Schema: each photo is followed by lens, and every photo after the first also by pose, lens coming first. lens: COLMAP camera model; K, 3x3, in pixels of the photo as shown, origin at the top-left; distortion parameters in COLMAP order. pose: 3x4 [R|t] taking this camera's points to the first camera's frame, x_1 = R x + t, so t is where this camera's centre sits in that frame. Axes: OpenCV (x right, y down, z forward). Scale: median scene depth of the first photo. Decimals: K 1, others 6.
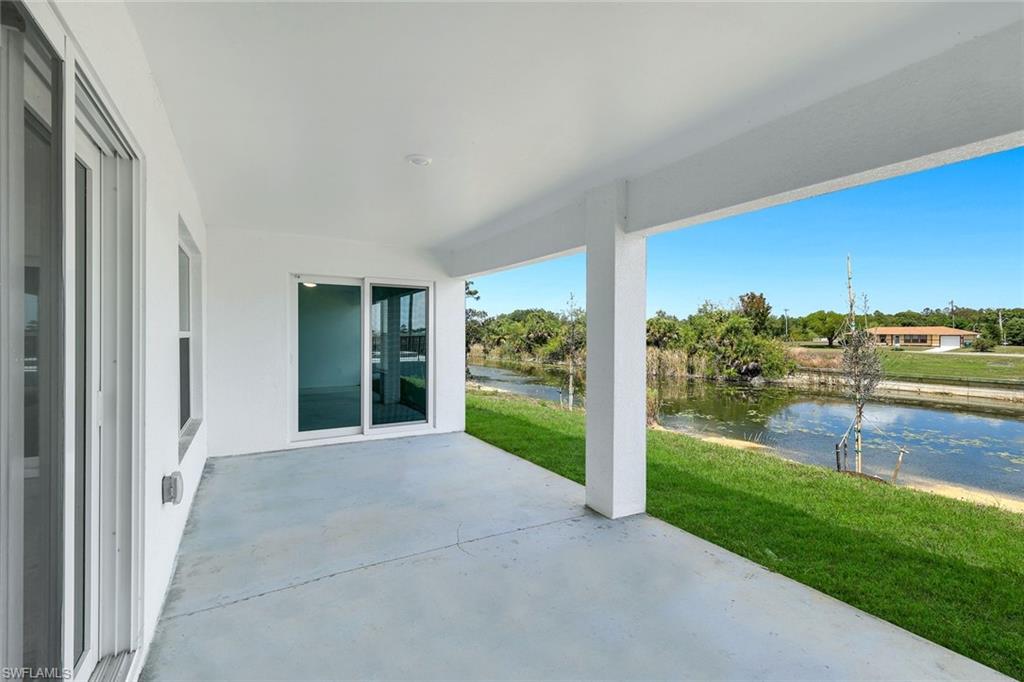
lens RADIAL K [[427.0, 0, 512.0], [0, 427.0, 341.0], [0, 0, 1]] dist [0.000407, 0.000139]
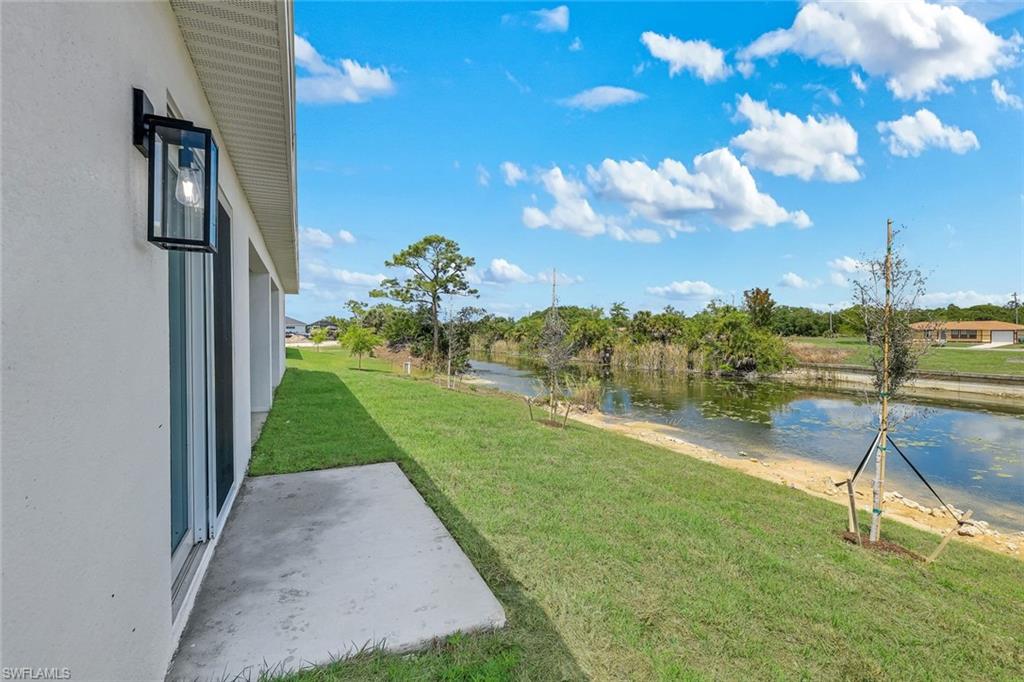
lens RADIAL K [[427.0, 0, 512.0], [0, 427.0, 341.0], [0, 0, 1]] dist [0.000407, 0.000139]
pose [[0.995530, -0.000872, -0.094443, 0.099294], [0.001534, 0.999975, 0.006933, 0.003237], [0.094434, -0.007047, 0.995506, -0.052530]]
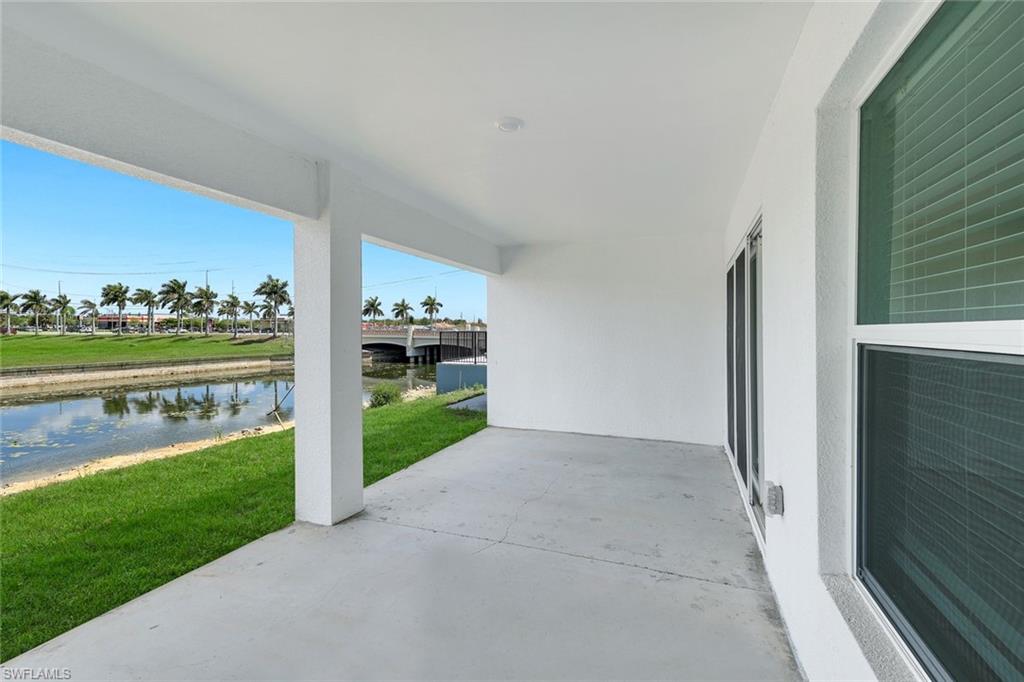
lens RADIAL K [[427.0, 0, 512.0], [0, 427.0, 341.0], [0, 0, 1]] dist [0.000407, 0.000139]
pose [[-0.592618, -0.027509, 0.805013, -0.312041], [-0.001247, 0.999447, 0.033235, -0.006215], [-0.805482, 0.018692, -0.592325, 0.525311]]
